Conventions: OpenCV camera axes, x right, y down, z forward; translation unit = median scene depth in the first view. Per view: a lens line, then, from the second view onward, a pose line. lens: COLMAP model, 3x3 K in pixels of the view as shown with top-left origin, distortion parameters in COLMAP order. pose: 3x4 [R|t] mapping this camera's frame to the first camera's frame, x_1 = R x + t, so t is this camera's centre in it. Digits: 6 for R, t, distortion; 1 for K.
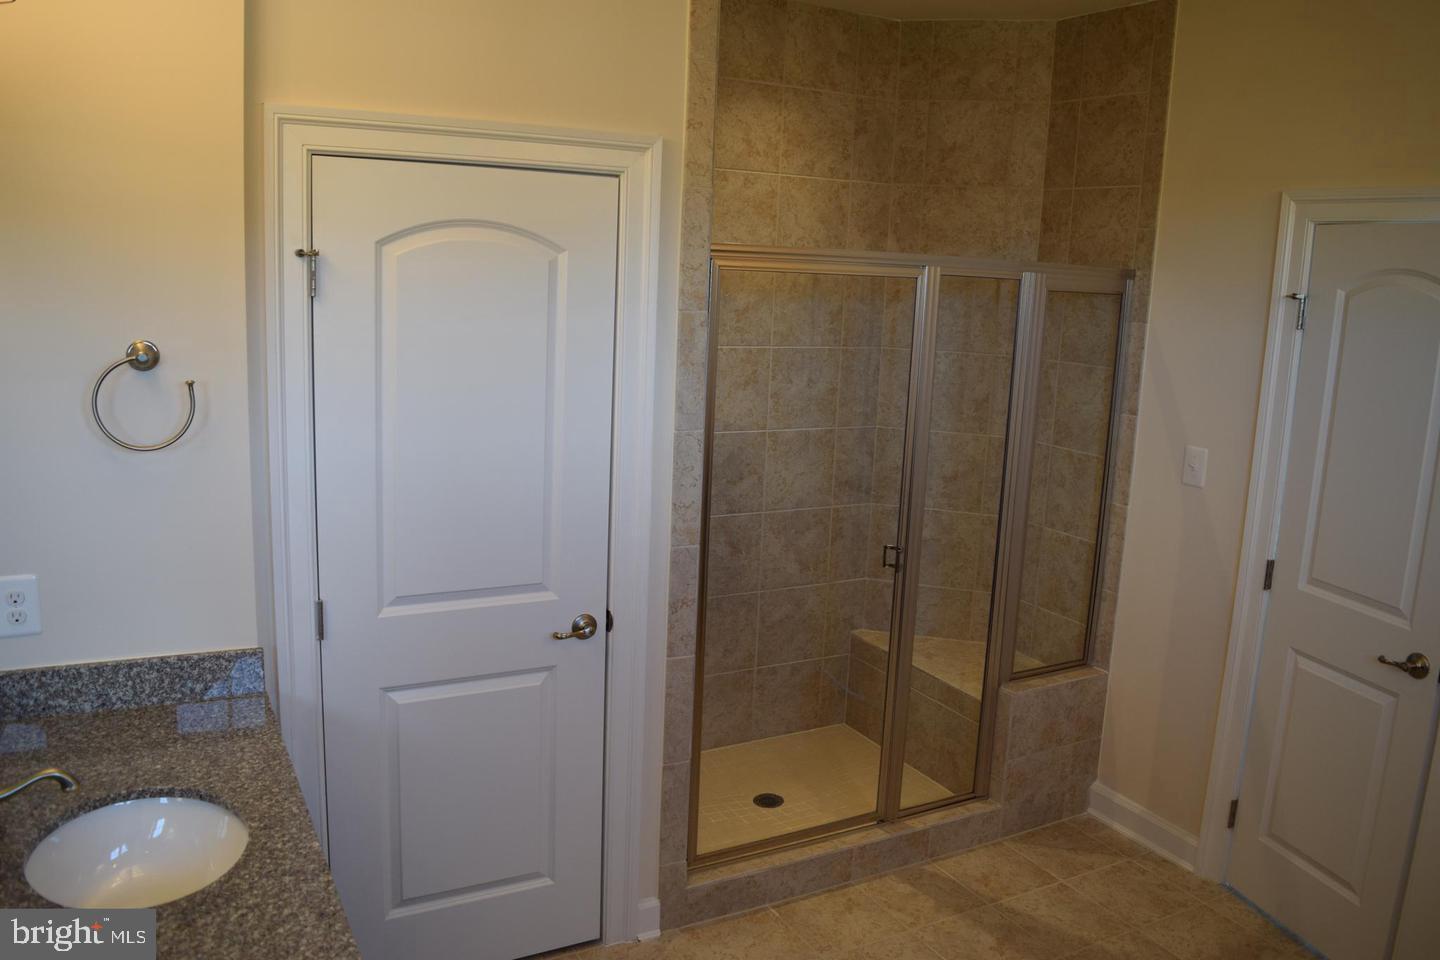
lens RADIAL K [[1131.1, 0, 720.0], [0, 1131.1, 480.0], [0, 0, 1]] dist [-0.088922, 0.006498]
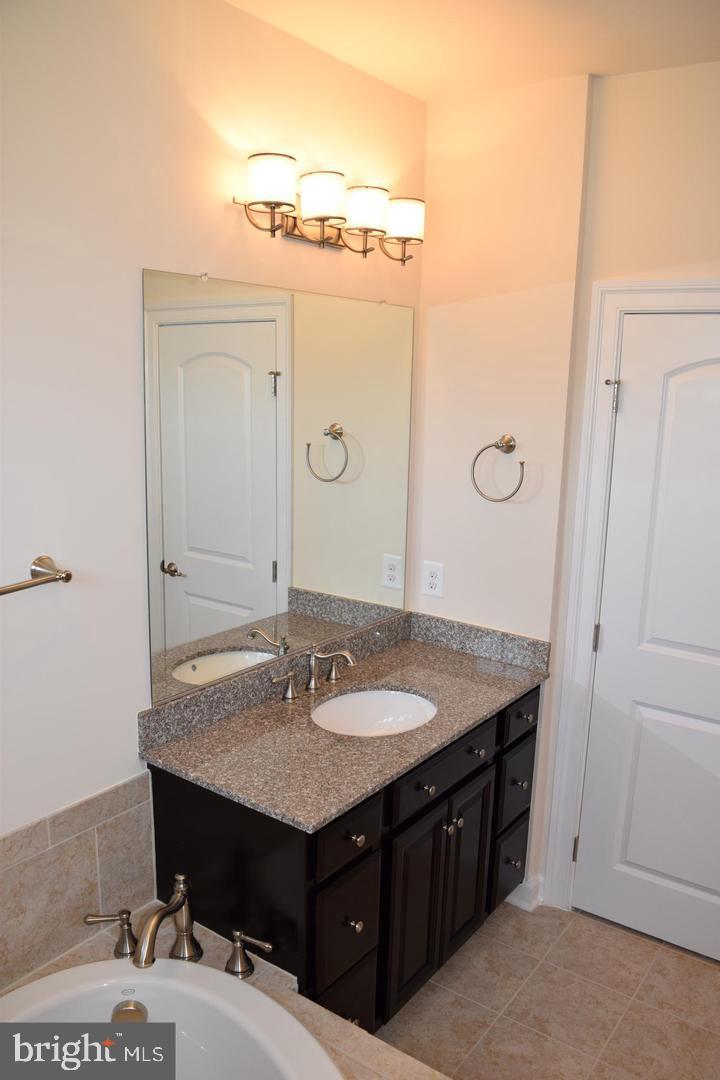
lens RADIAL K [[848.4, 0, 360.0], [0, 848.4, 540.0], [0, 0, 1]] dist [-0.088922, 0.006498]
pose [[0.429265, 0.144668, -0.891517, 0.496960], [-0.173004, 0.981981, 0.076046, -0.029646], [0.886454, 0.121593, 0.446559, 0.254490]]
